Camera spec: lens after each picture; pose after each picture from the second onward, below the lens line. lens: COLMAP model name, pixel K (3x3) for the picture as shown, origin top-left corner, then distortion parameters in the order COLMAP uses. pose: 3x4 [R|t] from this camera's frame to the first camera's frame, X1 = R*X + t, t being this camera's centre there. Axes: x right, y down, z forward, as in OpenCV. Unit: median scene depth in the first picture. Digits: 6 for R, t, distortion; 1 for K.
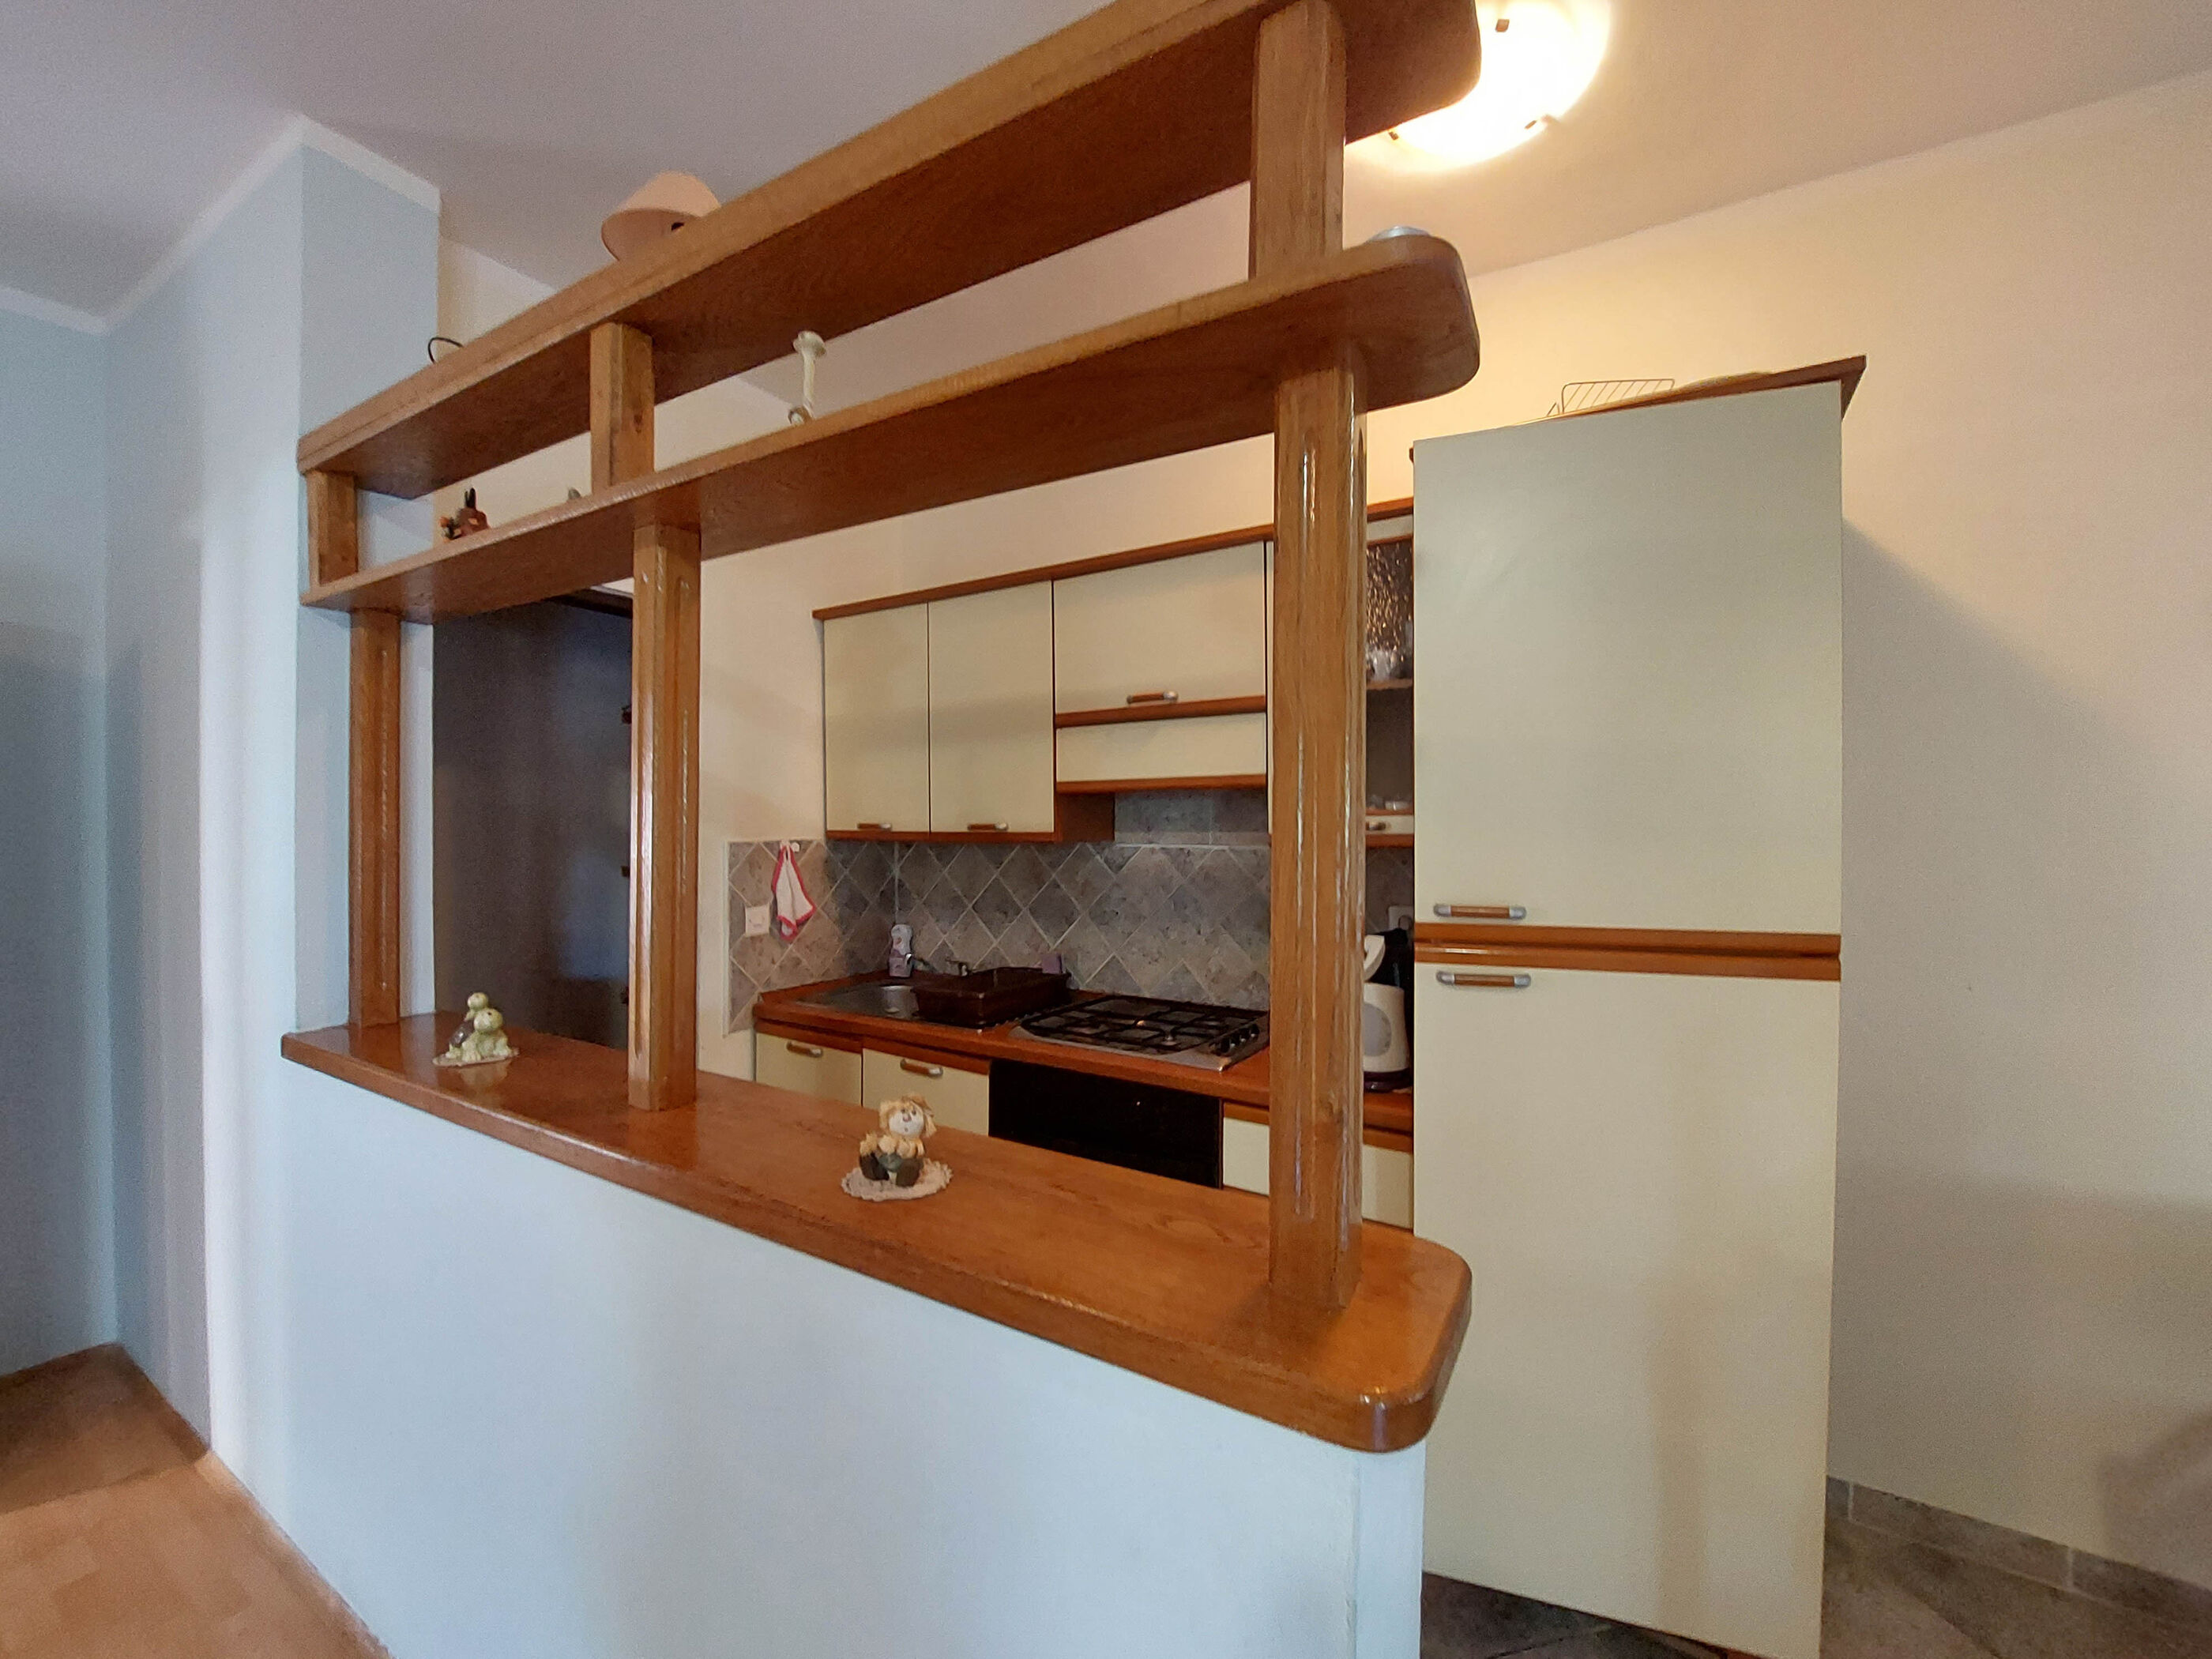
lens RADIAL K [[876.1, 0, 1099.6], [0, 876.1, 834.6], [0, 0, 1]] dist [-0.019651, -0.000140]
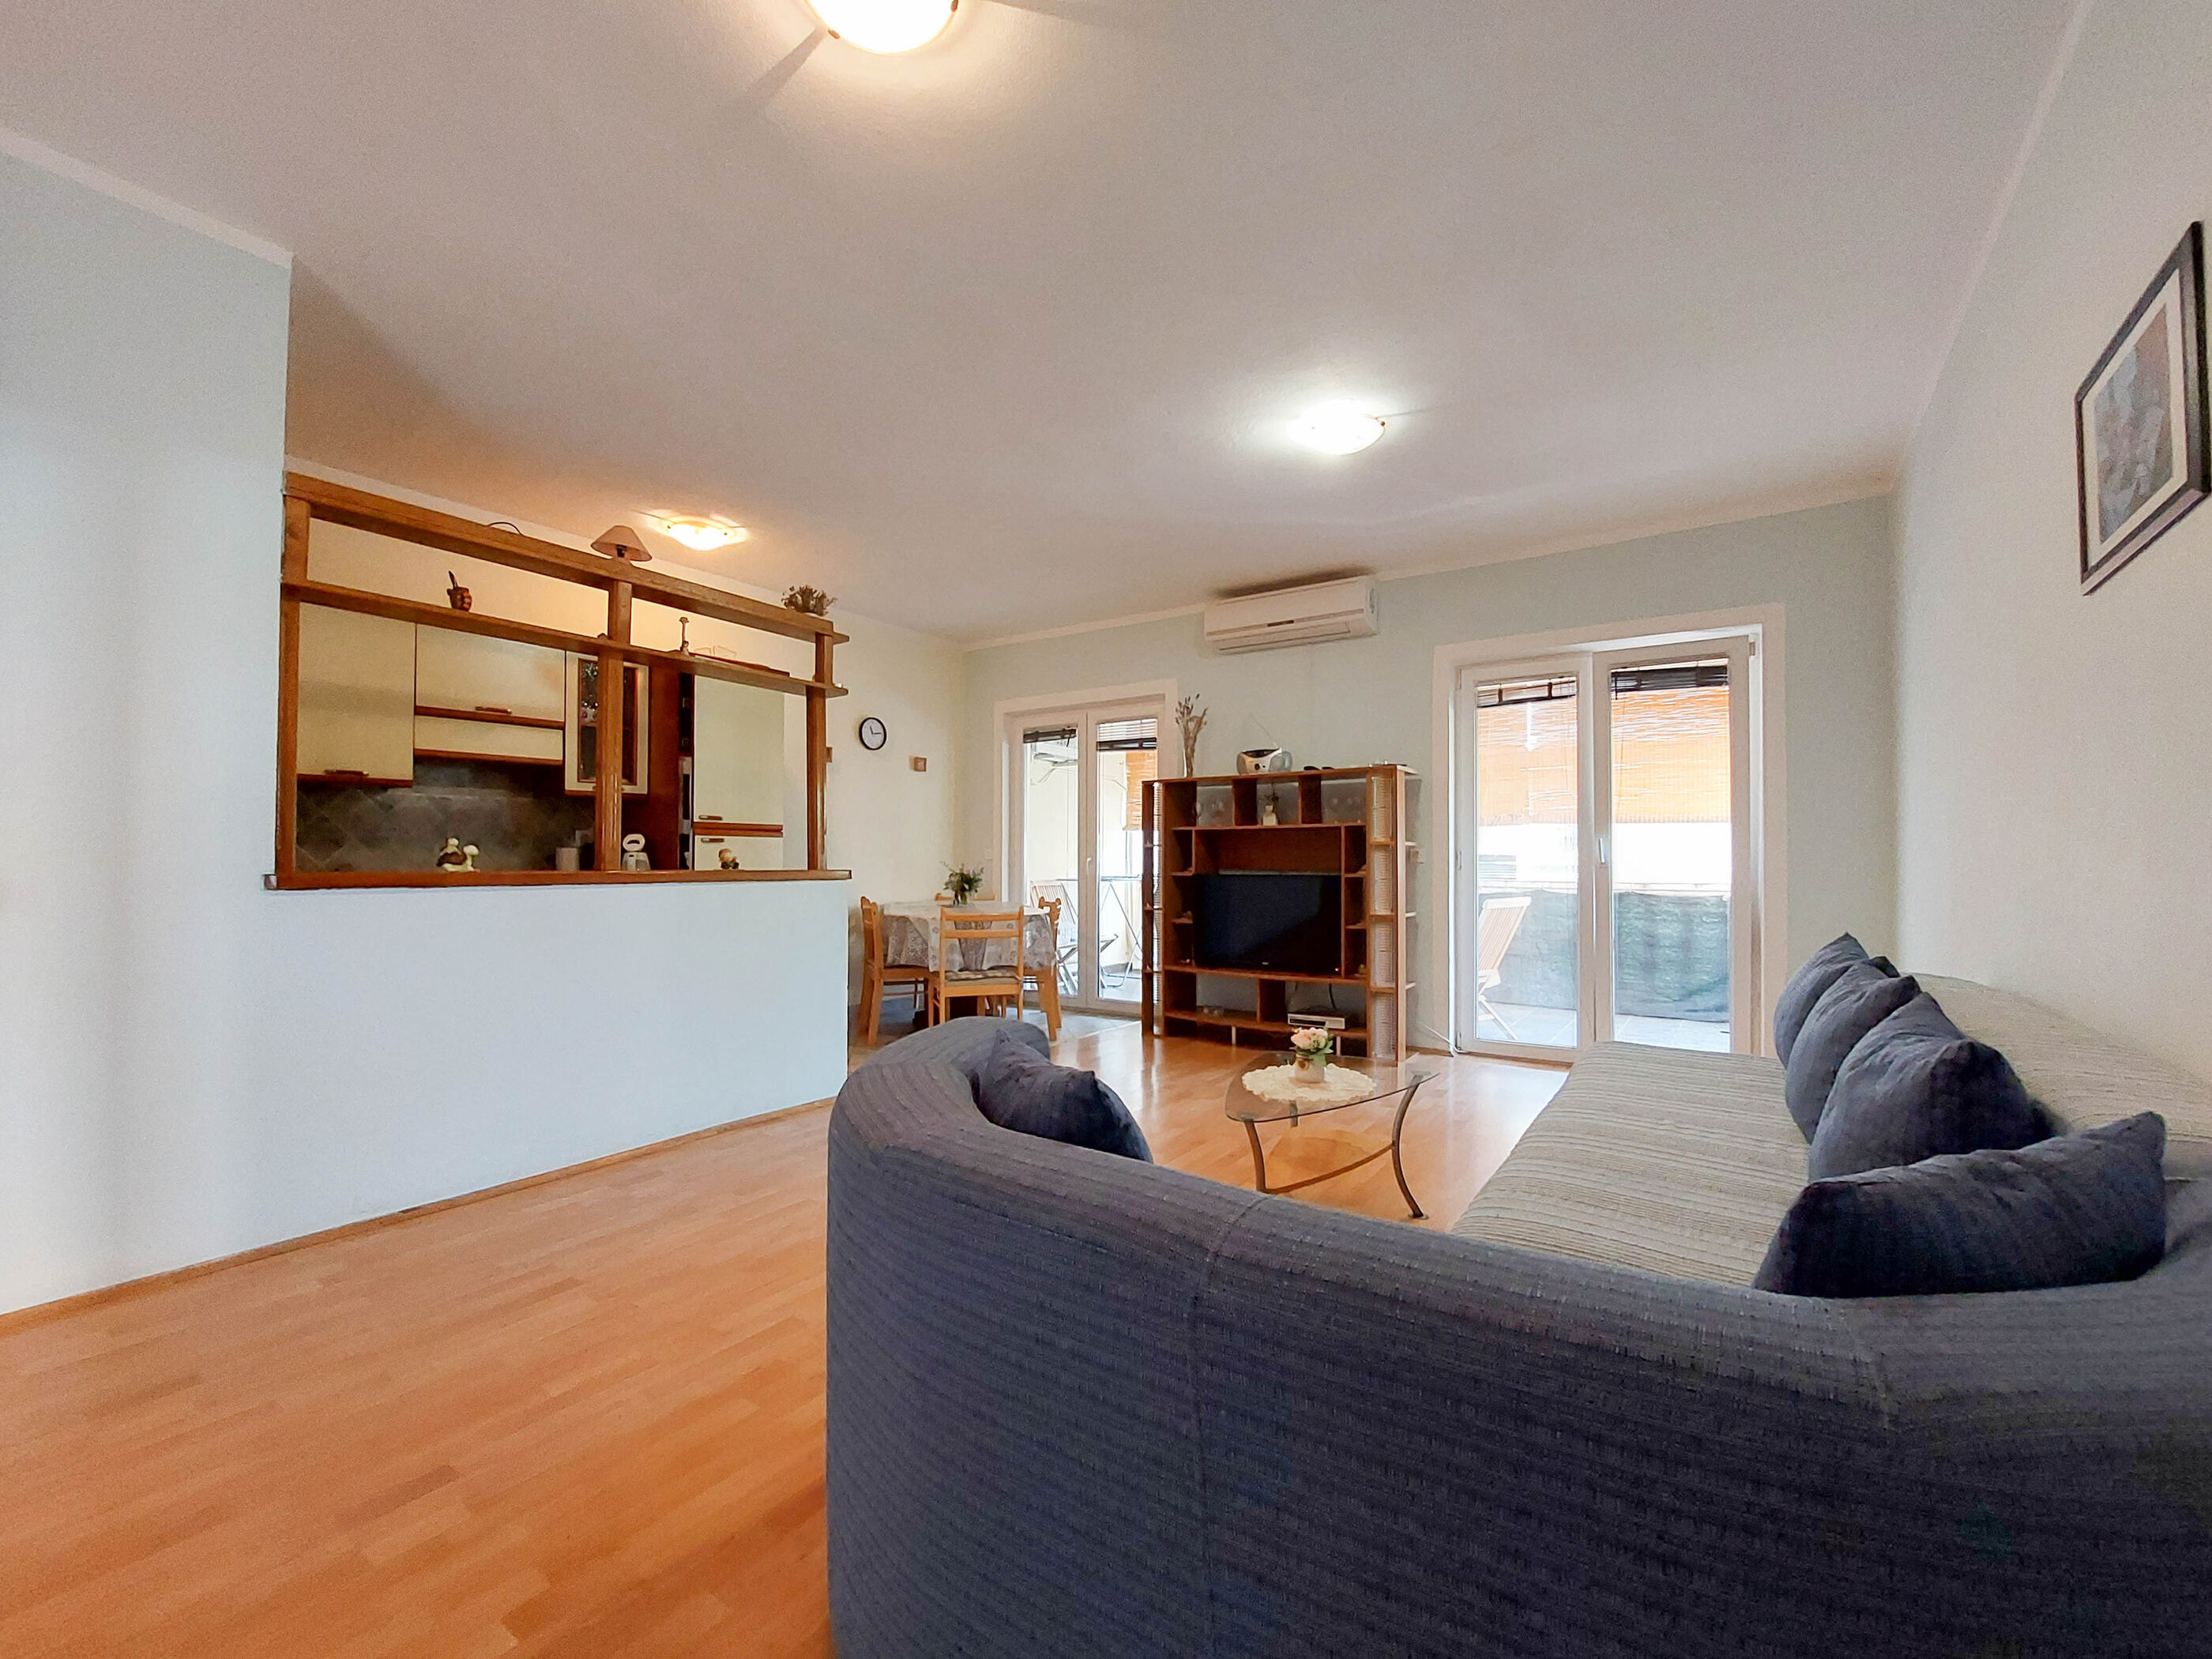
lens RADIAL K [[902.3, 0, 1106.6], [0, 902.3, 859.0], [0, 0, 1]] dist [-0.010650, -0.006862]
pose [[0.054941, -0.002004, 0.998488, -1.476596], [0.005862, 0.999981, 0.001684, 0.133071], [-0.998472, 0.005761, 0.054951, -0.303400]]
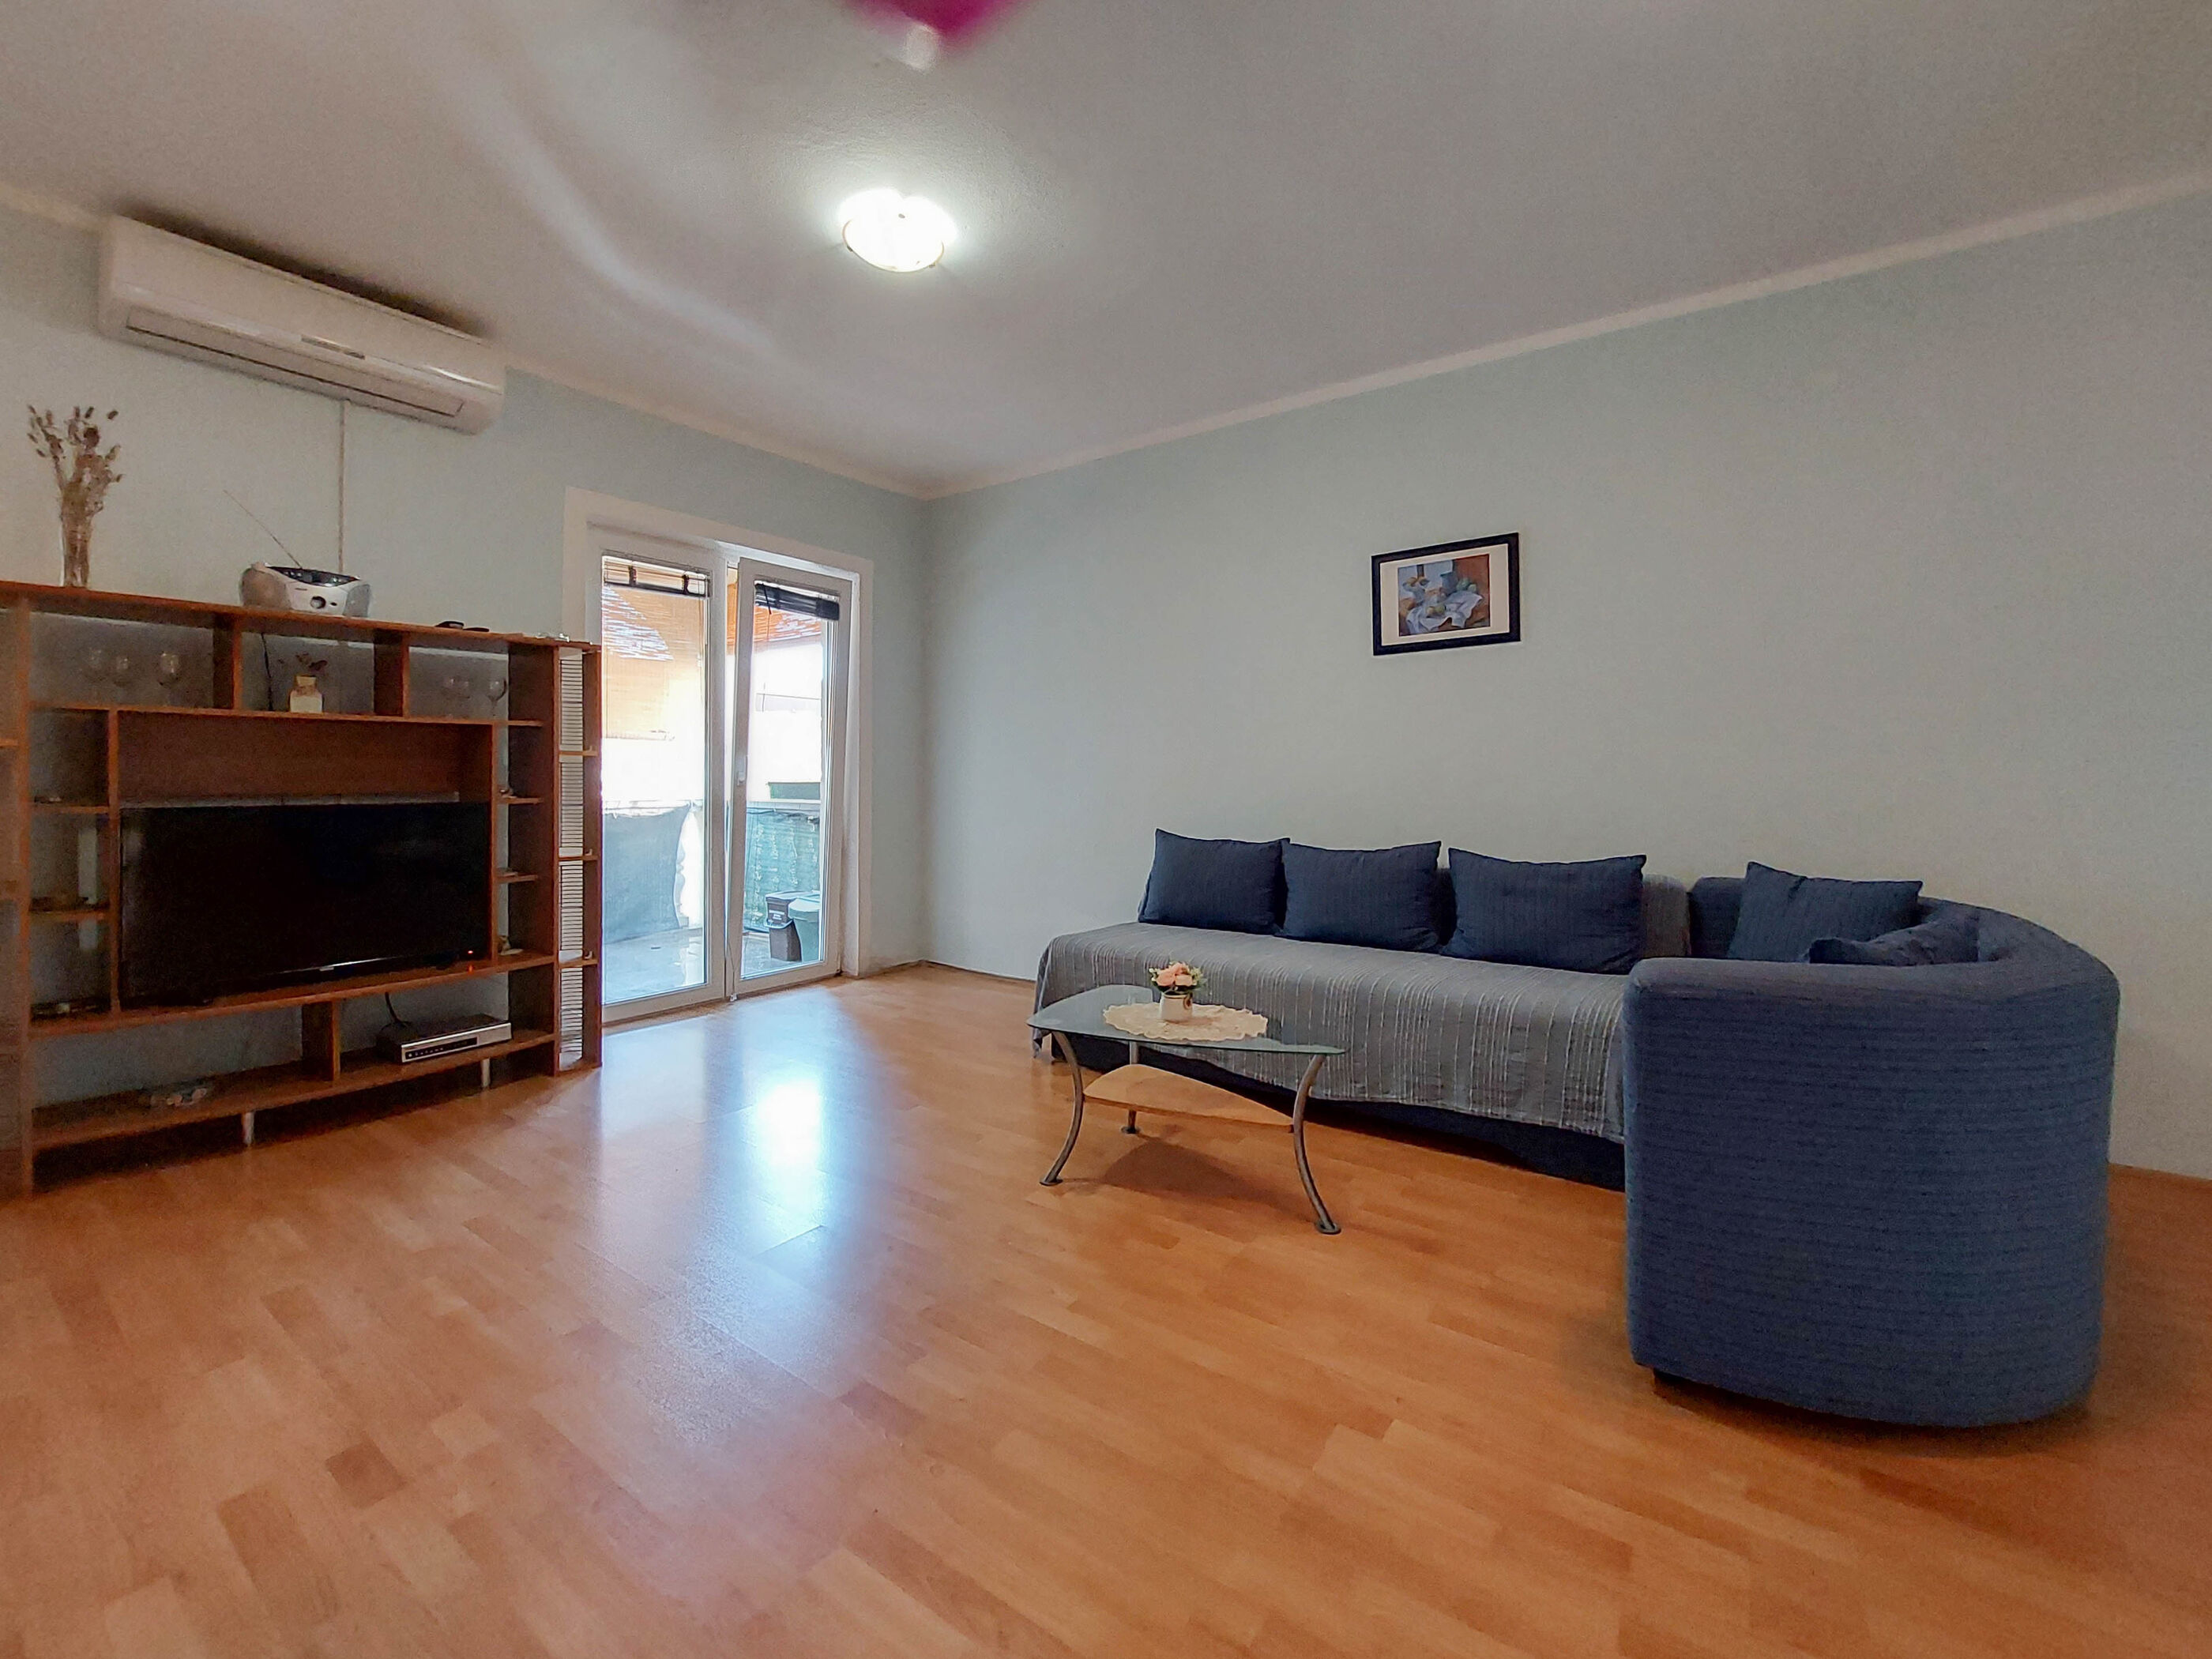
lens RADIAL K [[916.2, 0, 1105.8], [0, 916.2, 772.4], [0, 0, 1]] dist [-0.017553, 0.000015]
pose [[-0.997198, -0.005826, 0.074576, -0.457495], [-0.005633, 0.999980, 0.002806, 0.126773], [-0.074591, 0.002378, -0.997211, 0.480906]]
